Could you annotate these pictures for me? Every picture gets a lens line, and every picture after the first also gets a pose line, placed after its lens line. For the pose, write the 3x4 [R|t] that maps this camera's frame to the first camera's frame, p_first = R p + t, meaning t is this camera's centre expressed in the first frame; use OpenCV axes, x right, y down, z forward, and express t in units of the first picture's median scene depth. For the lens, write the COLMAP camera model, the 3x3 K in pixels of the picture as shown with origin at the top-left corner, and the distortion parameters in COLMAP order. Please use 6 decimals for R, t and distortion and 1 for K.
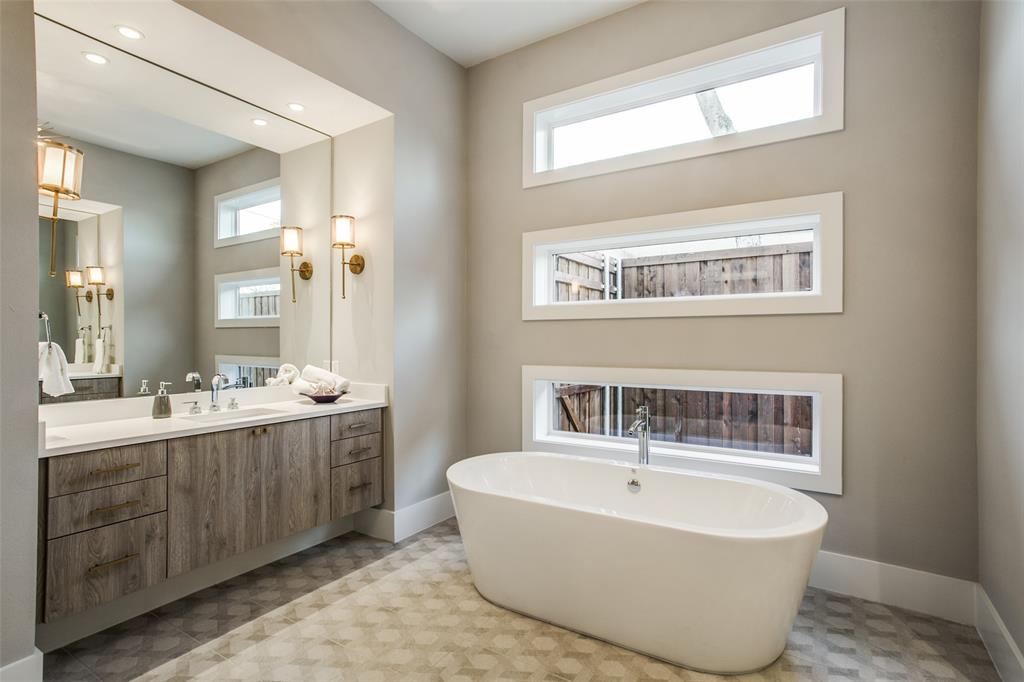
lens RADIAL K [[506.5, 0, 511.1], [0, 506.5, 344.0], [0, 0, 1]] dist [0.000588, 0.000580]
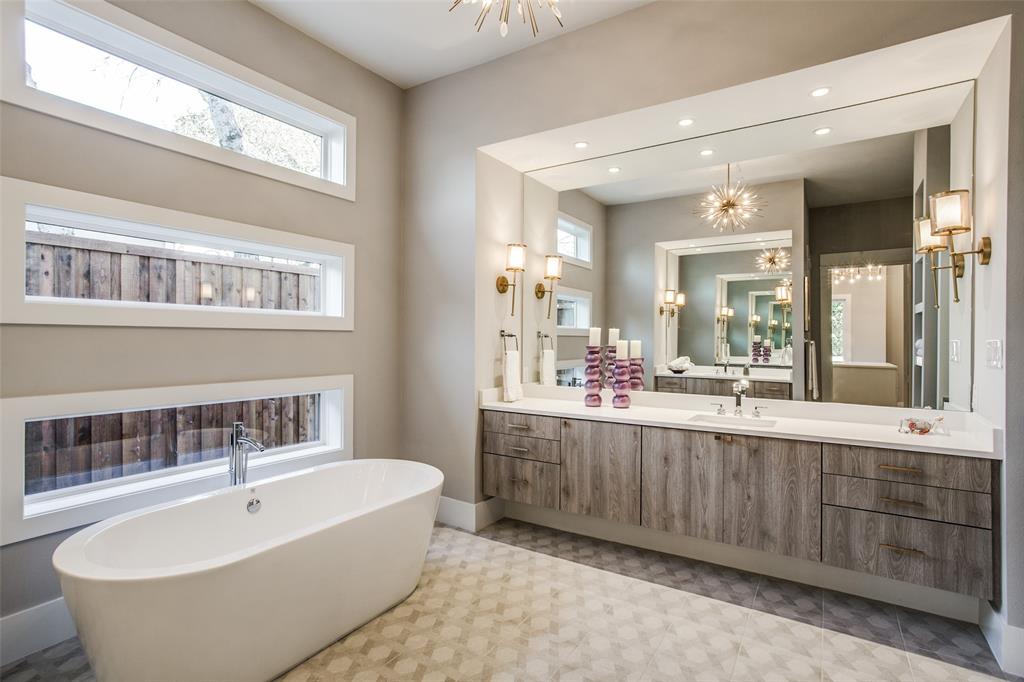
lens RADIAL K [[506.5, 0, 510.9], [0, 506.5, 339.3], [0, 0, 1]] dist [0.000588, 0.000580]
pose [[0.006981, 0.003283, 0.999970, -1.323627], [0.002152, 0.999992, -0.003298, -0.053821], [-0.999973, 0.002175, 0.006974, 0.950975]]
